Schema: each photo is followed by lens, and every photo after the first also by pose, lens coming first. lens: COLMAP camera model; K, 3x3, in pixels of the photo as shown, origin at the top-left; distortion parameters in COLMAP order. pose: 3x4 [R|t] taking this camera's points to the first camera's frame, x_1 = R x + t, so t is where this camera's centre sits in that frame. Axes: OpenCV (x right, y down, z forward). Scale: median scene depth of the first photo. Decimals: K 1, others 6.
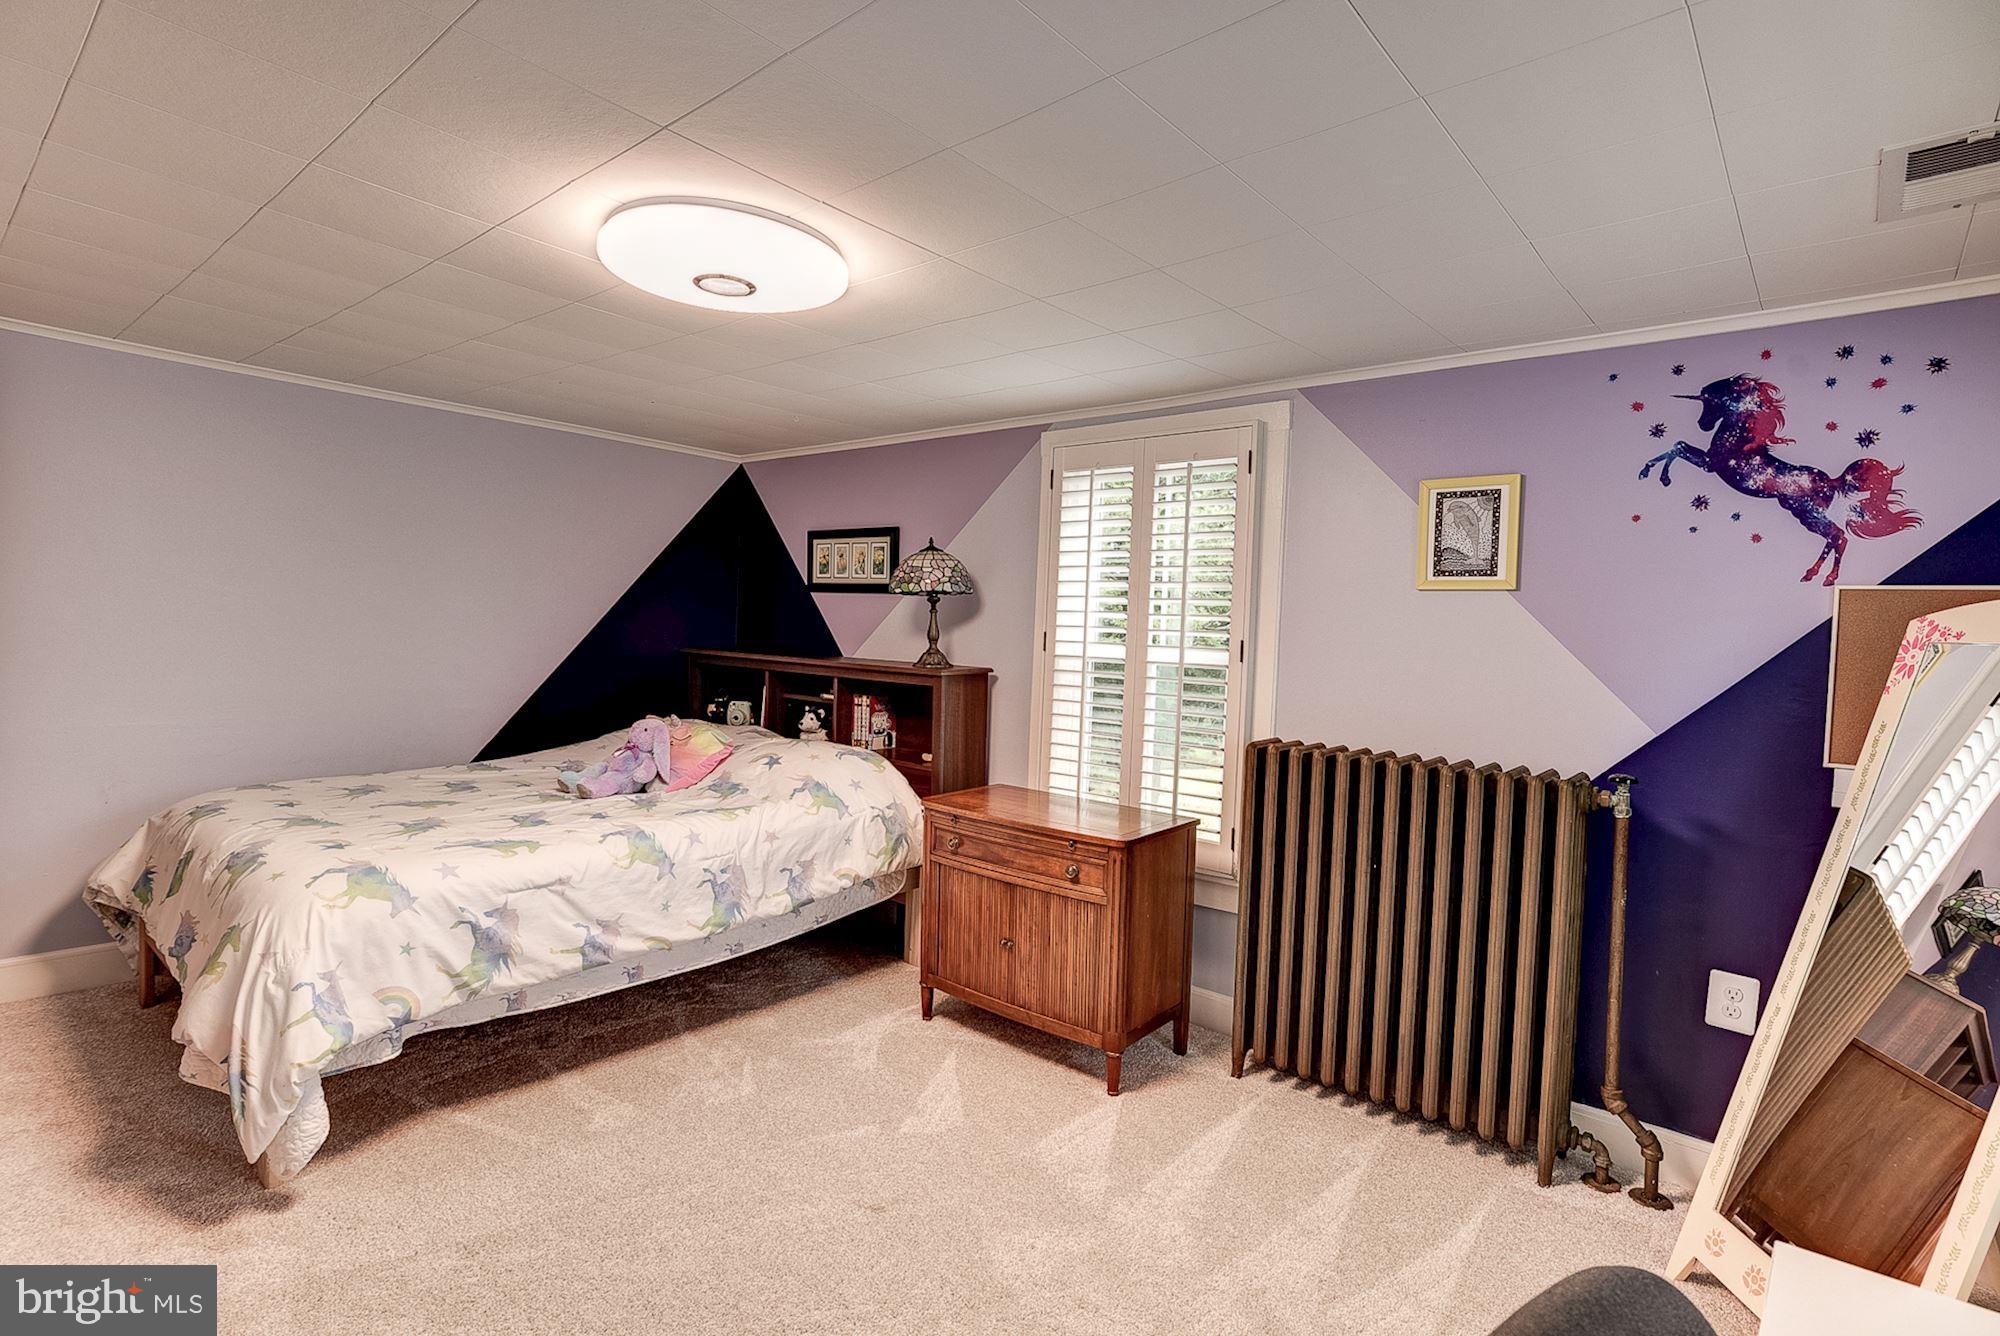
lens RADIAL K [[980.0, 0, 997.2], [0, 980.0, 663.4], [0, 0, 1]] dist [-0.007892, 0.001360]
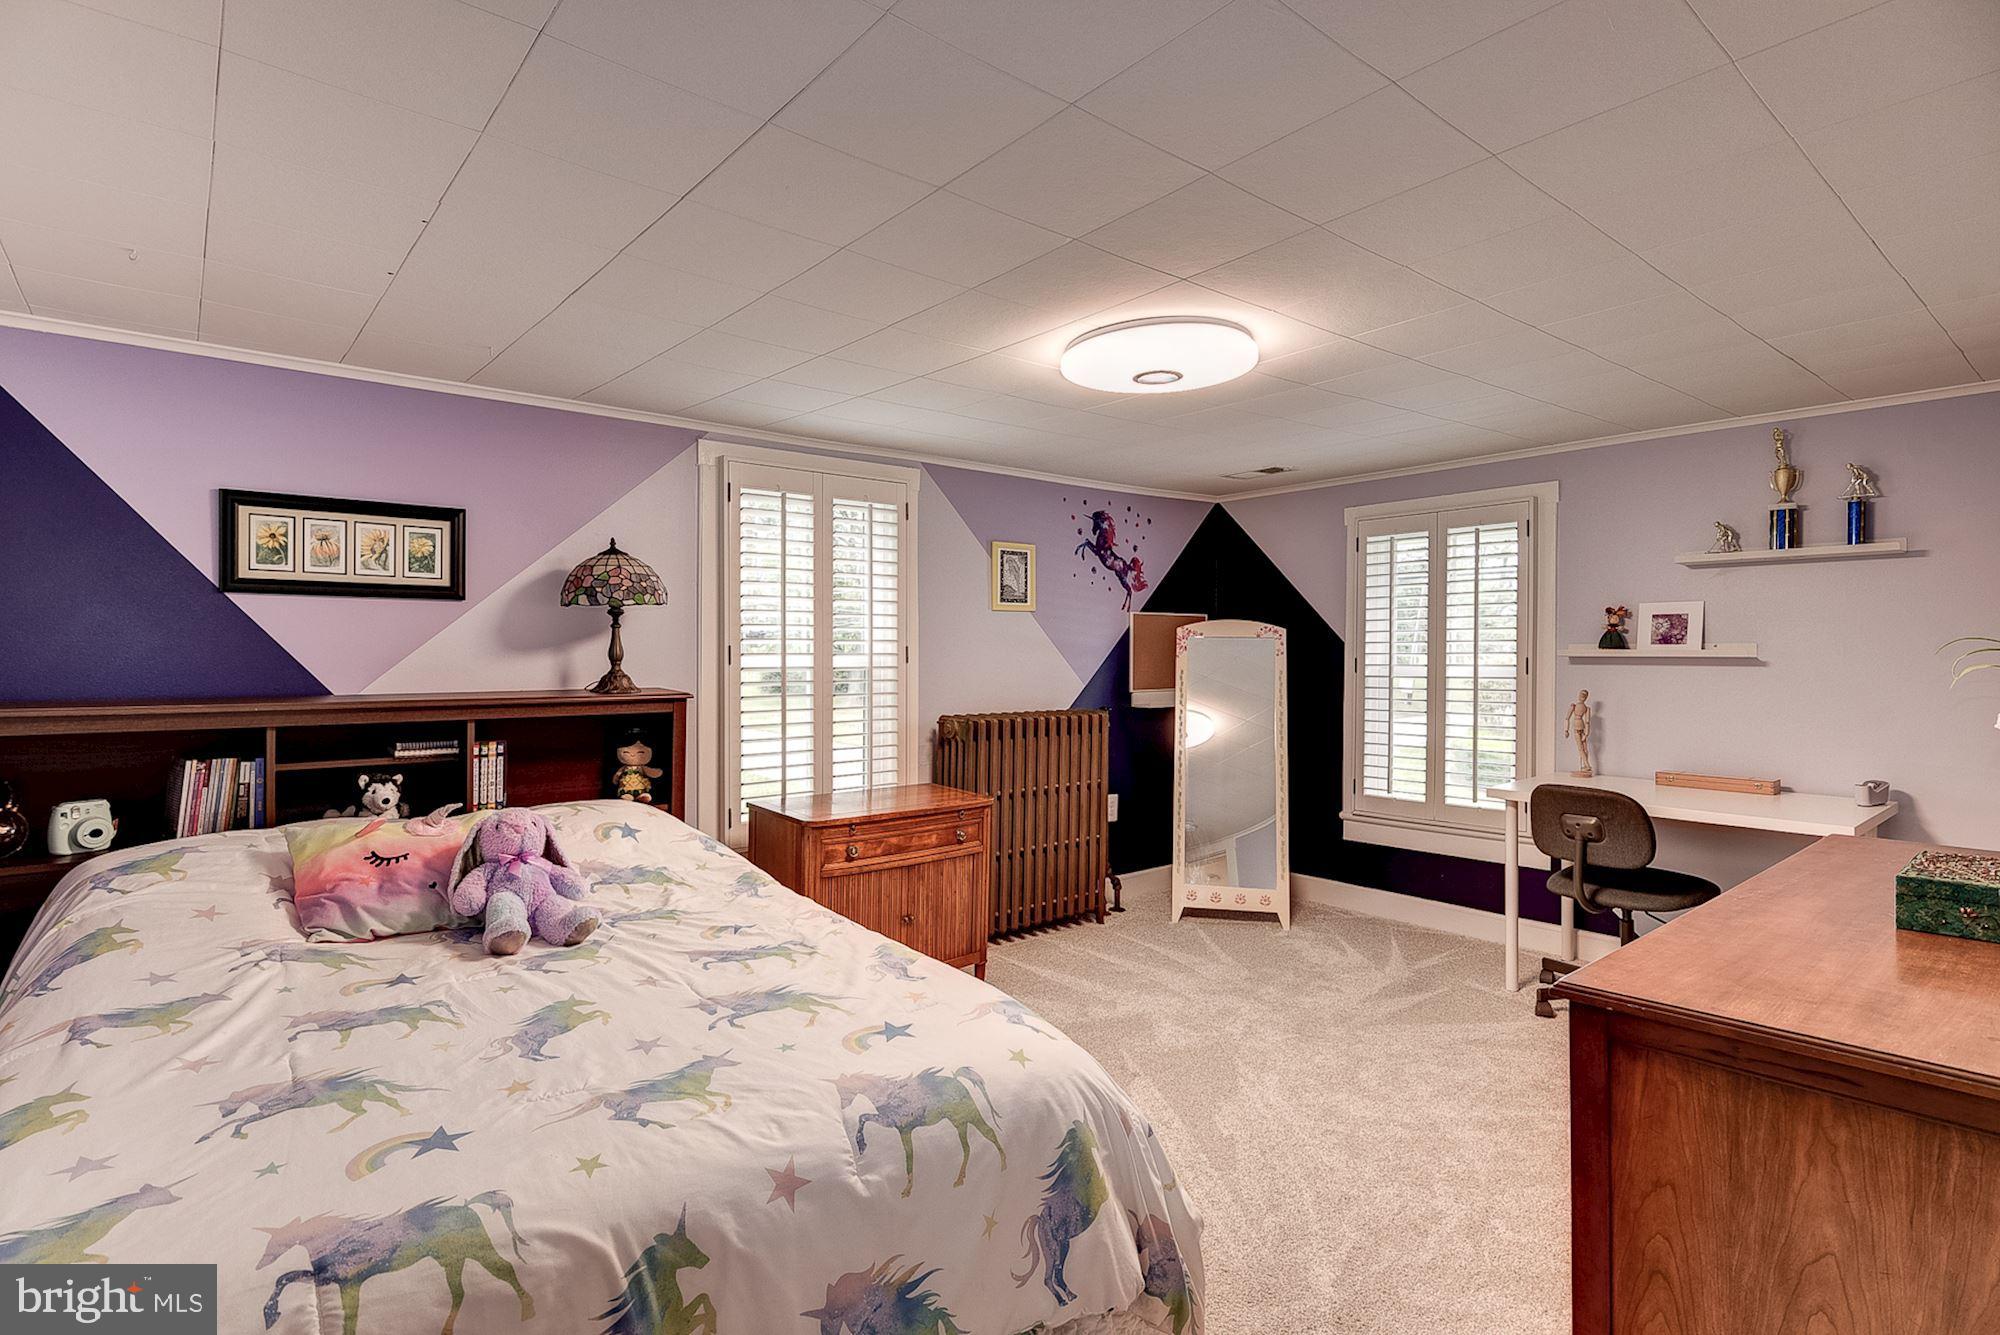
lens RADIAL K [[980.0, 0, 994.3], [0, 980.0, 658.6], [0, 0, 1]] dist [-0.007892, 0.001360]
pose [[0.175865, -0.053658, 0.982951, -1.124773], [0.036264, 0.998189, 0.048002, -0.072300], [-0.983746, 0.027204, 0.177492, 0.712471]]
